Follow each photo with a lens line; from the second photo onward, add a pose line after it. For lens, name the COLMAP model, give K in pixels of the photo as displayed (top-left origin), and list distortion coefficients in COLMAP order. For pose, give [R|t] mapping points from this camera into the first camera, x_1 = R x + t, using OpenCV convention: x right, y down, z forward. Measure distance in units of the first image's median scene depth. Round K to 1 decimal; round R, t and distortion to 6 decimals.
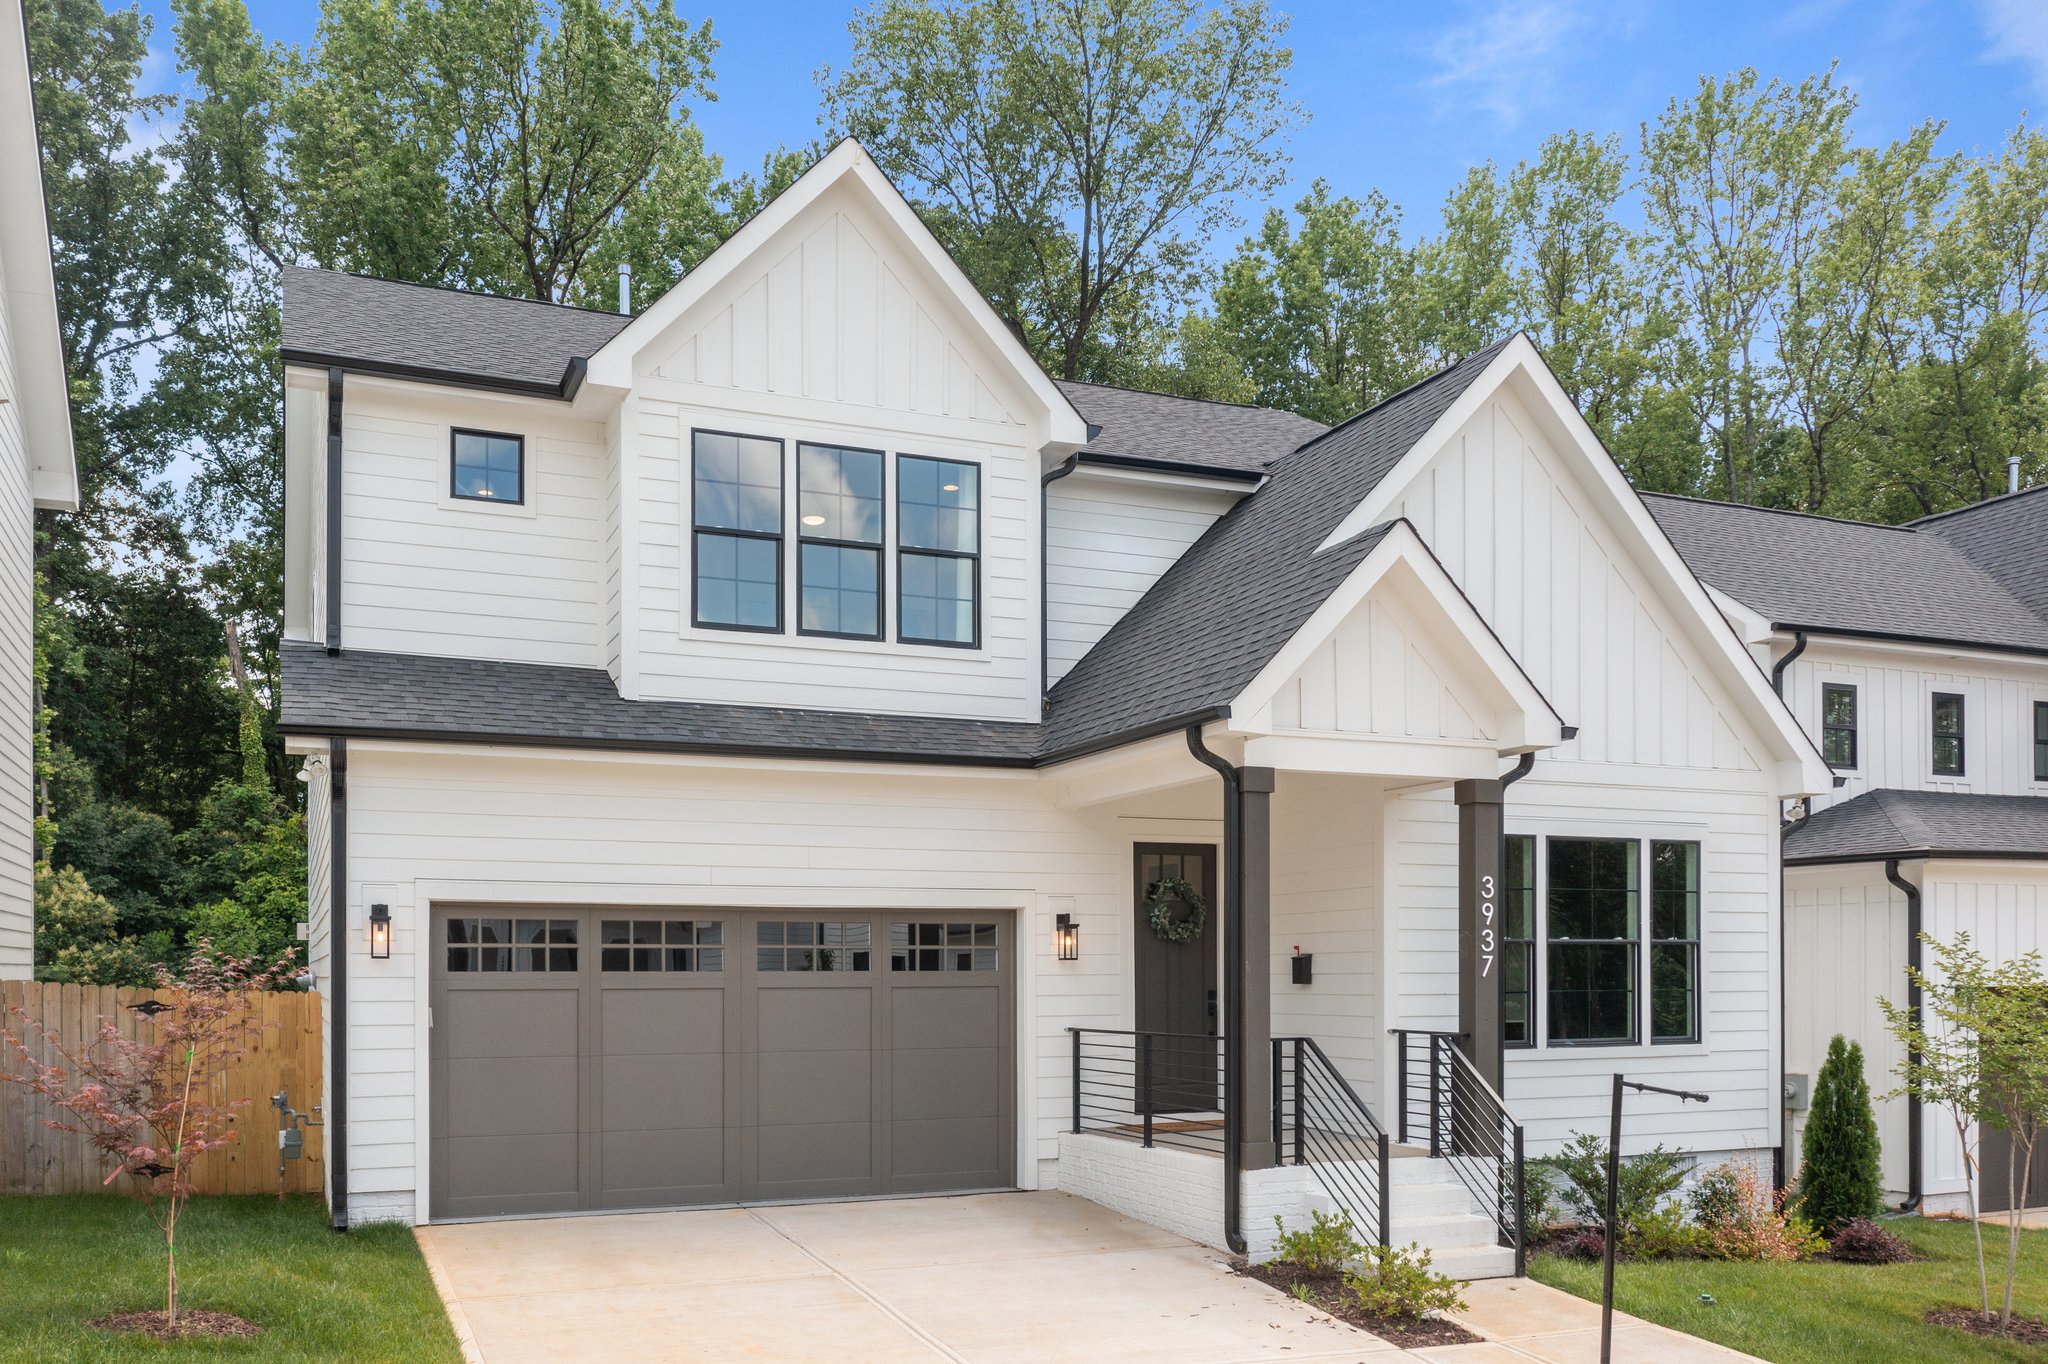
lens RADIAL K [[1685.1, 0, 1006.3], [0, 1685.1, 987.5], [0, 0, 1]] dist [-0.004424, 0.001675]
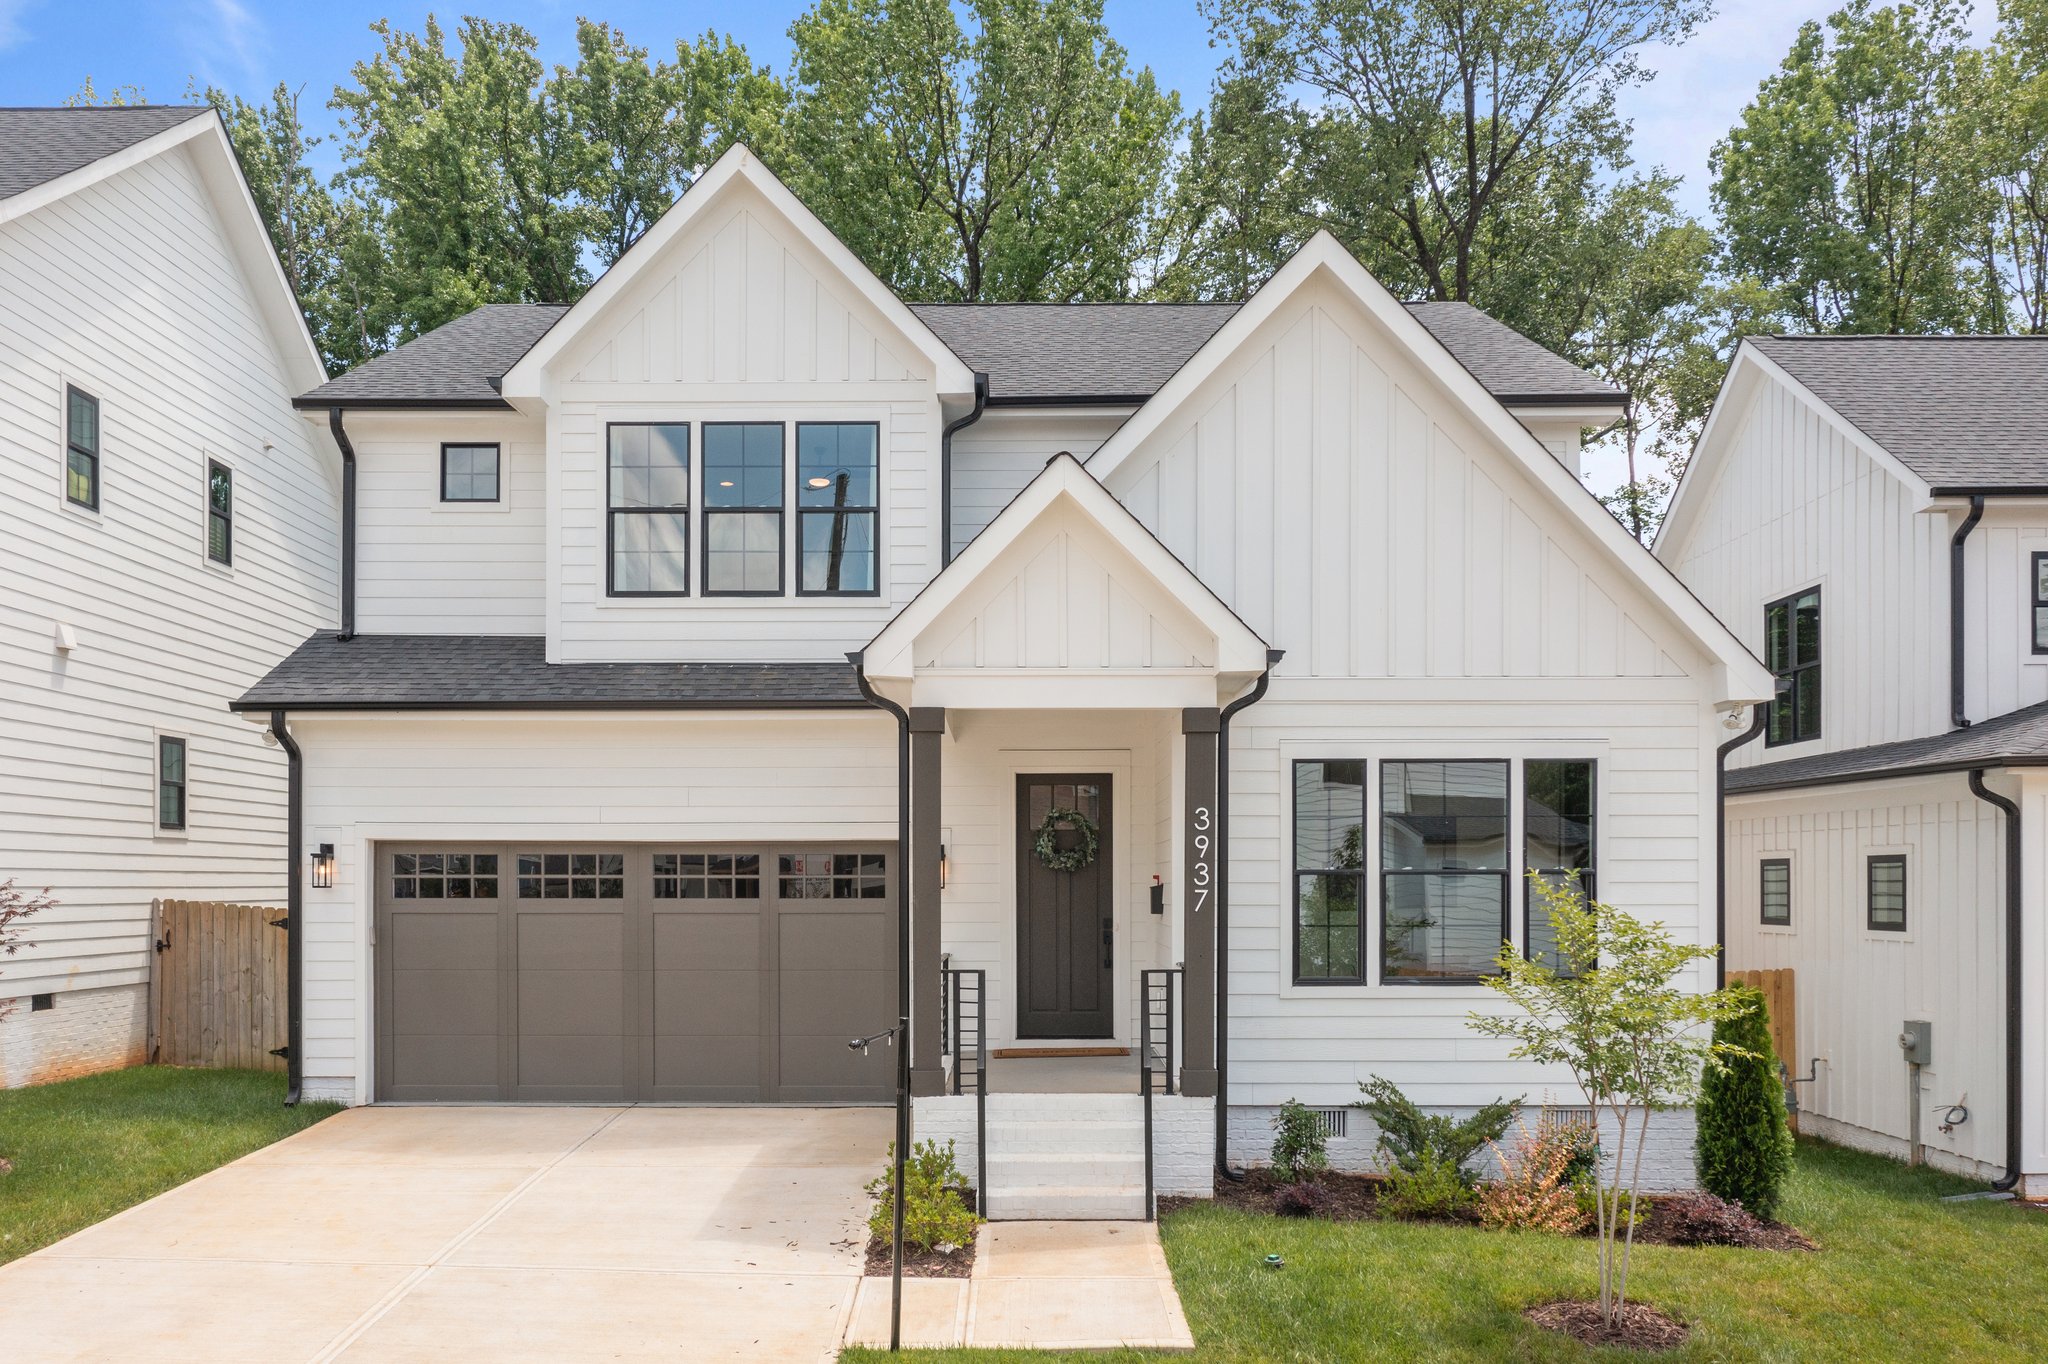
lens RADIAL K [[1667.7, 0, 1000.2], [0, 1667.7, 901.4], [0, 0, 1]] dist [-0.006450, -0.001023]
pose [[0.919415, 0.007470, -0.393217, 0.508313], [-0.005663, 0.999967, 0.005754, -0.015571], [0.393247, -0.003063, 0.919428, 0.065491]]
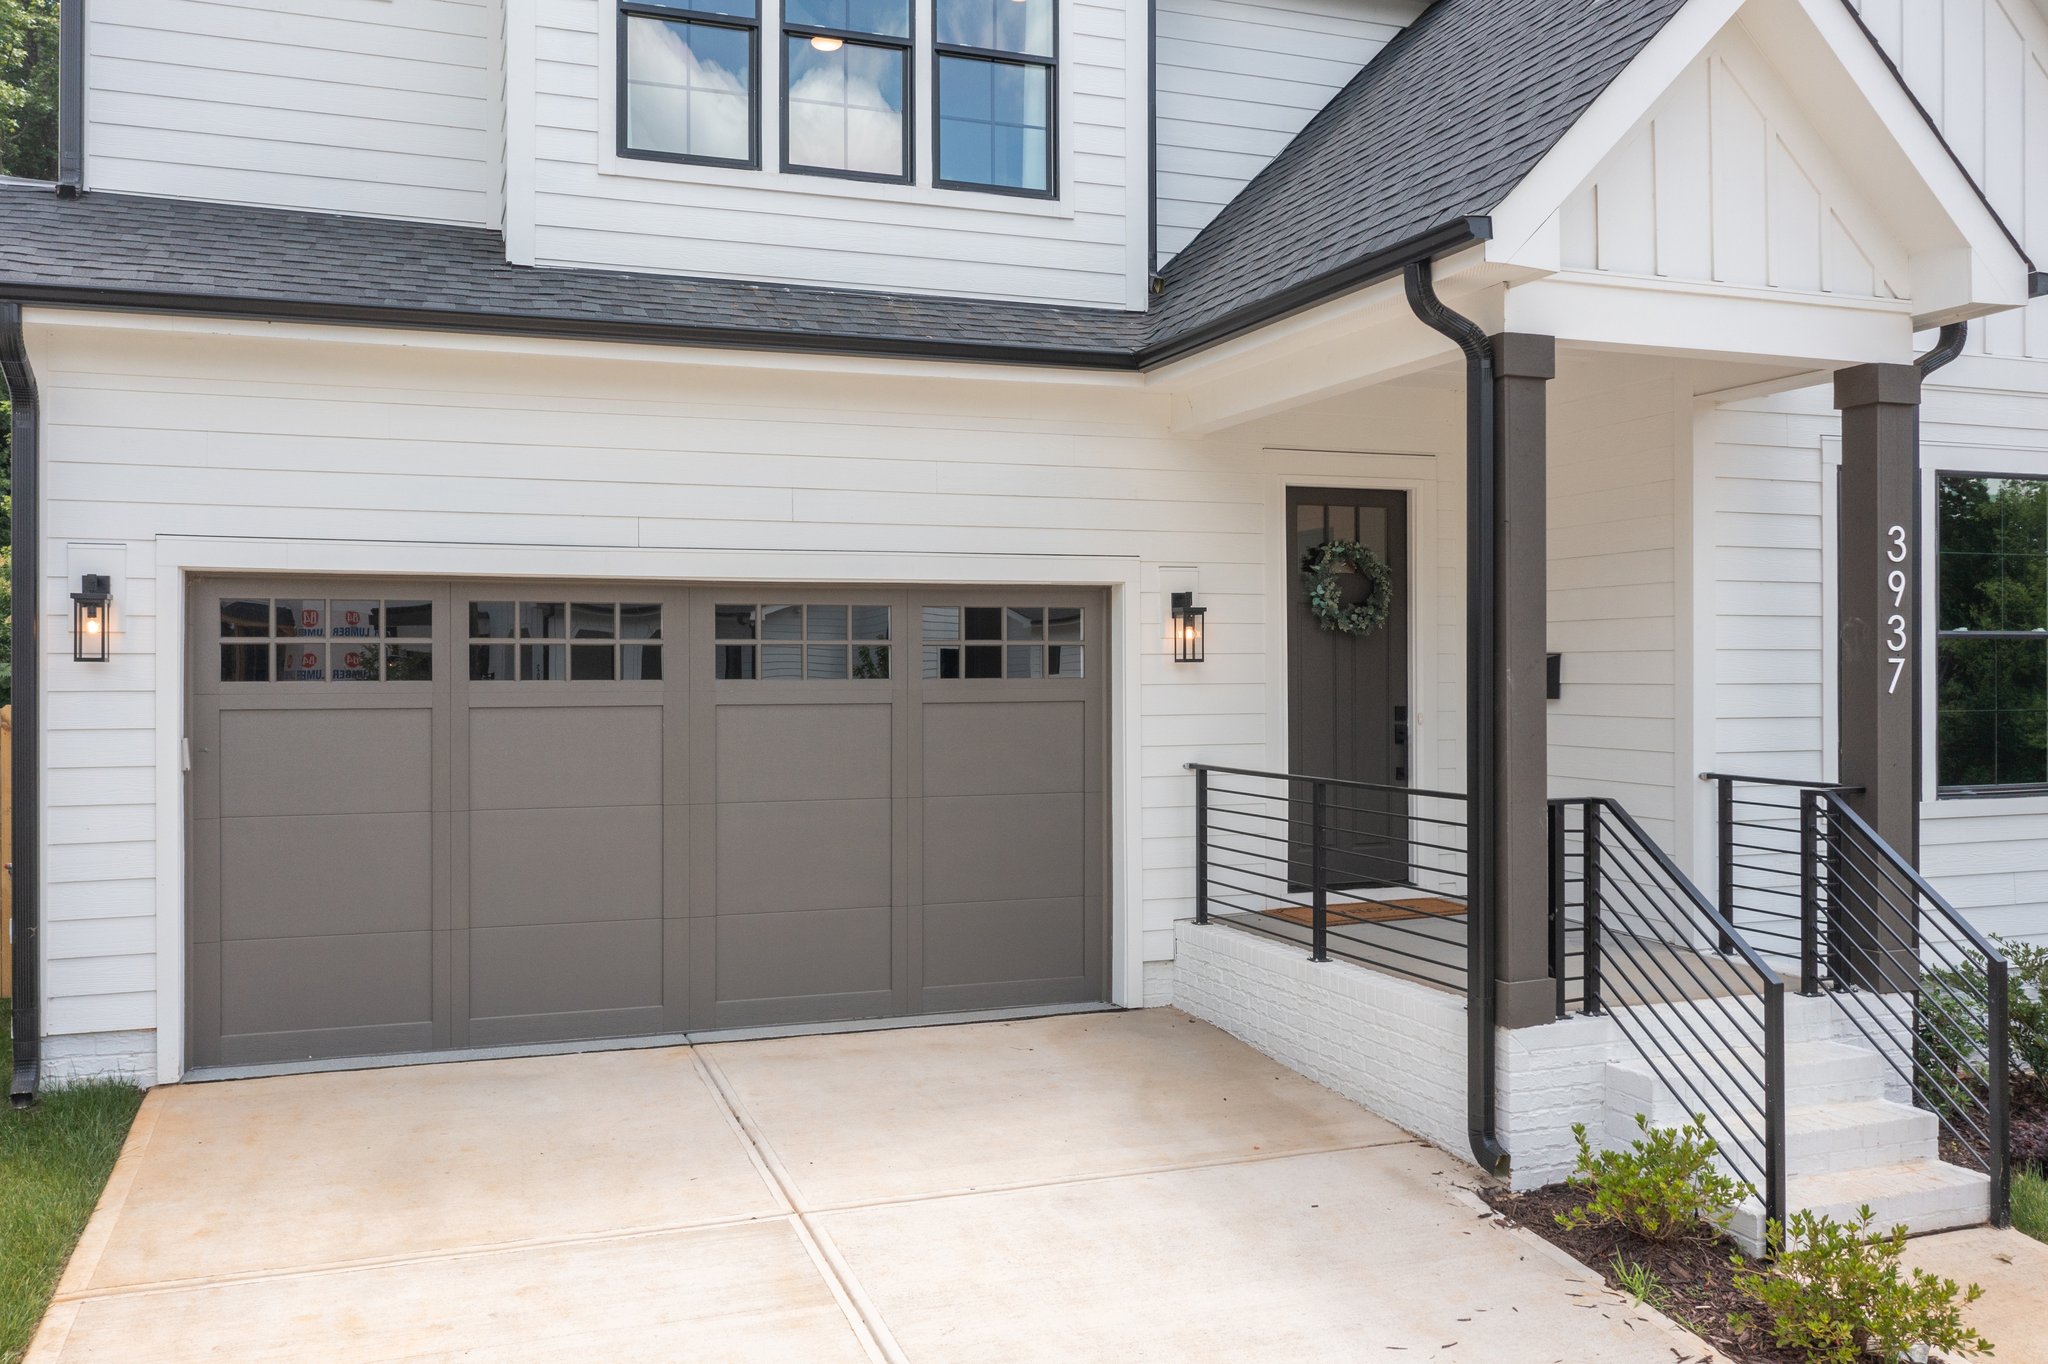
lens RADIAL K [[1688.7, 0, 1024.0], [0, 1688.7, 682.0], [0, 0, 1]] dist [-0.005862, -0.003379]
pose [[0.998974, 0.001285, -0.045276, 0.001897], [-0.001205, 0.999998, 0.001815, -0.010111], [0.045278, -0.001759, 0.998973, 0.351717]]
